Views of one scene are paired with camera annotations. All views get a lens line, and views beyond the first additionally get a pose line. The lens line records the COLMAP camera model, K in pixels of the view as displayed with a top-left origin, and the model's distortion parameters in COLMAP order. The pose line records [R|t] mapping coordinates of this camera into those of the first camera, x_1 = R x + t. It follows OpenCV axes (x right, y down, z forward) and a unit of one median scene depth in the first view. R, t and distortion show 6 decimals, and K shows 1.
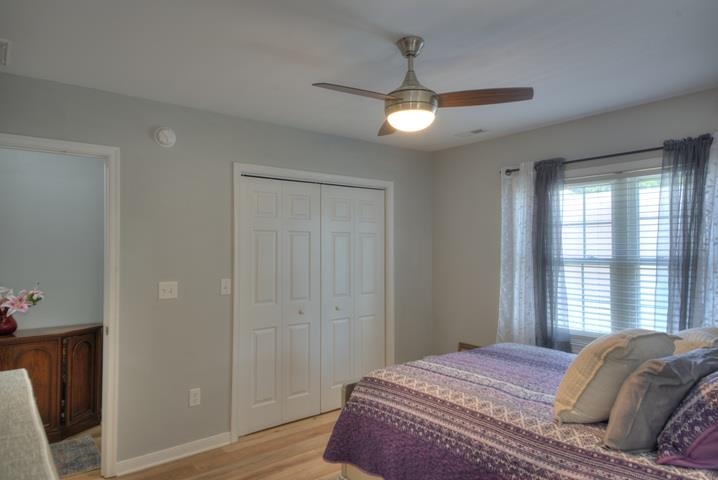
lens RADIAL K [[461.7, 0, 359.0], [0, 461.7, 240.0], [0, 0, 1]] dist [0.034934, -0.003977]
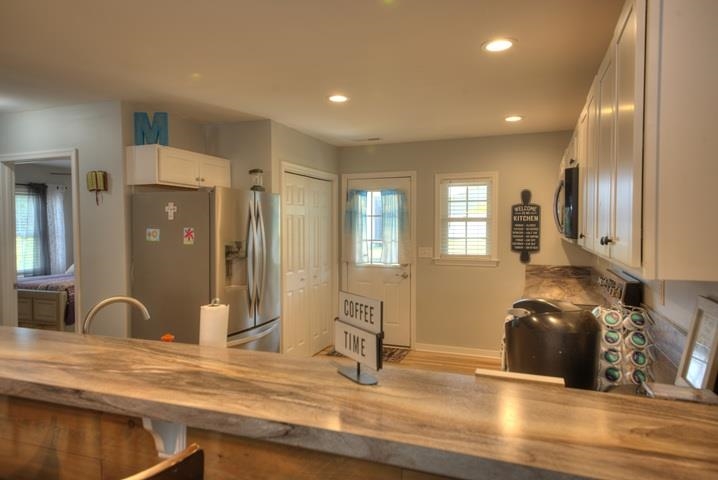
lens RADIAL K [[461.7, 0, 359.0], [0, 461.7, 240.0], [0, 0, 1]] dist [0.034934, -0.003977]
pose [[-0.512111, -0.019941, 0.858688, -1.964913], [-0.011719, 0.999800, 0.016229, 0.015217], [-0.858839, -0.001752, -0.512242, 0.713376]]
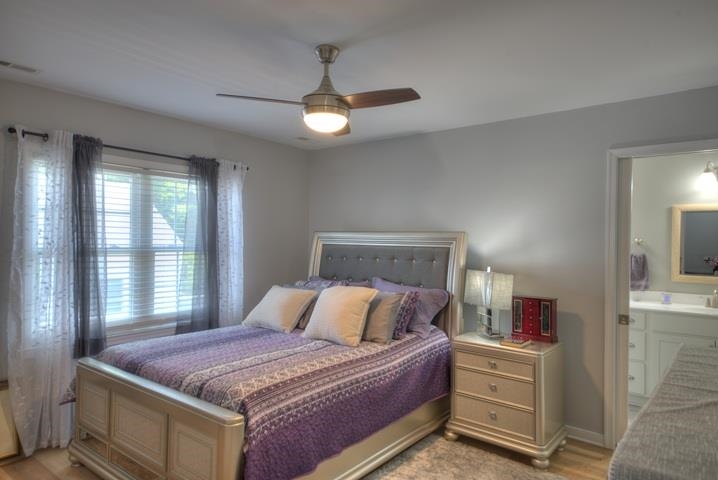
lens RADIAL K [[461.7, 0, 359.0], [0, 461.7, 240.0], [0, 0, 1]] dist [0.034934, -0.003977]
pose [[-0.221114, -0.003928, 0.975240, -0.625616], [-0.029751, 0.999554, -0.002719, 0.011276], [-0.974794, -0.029616, -0.221132, 0.747329]]
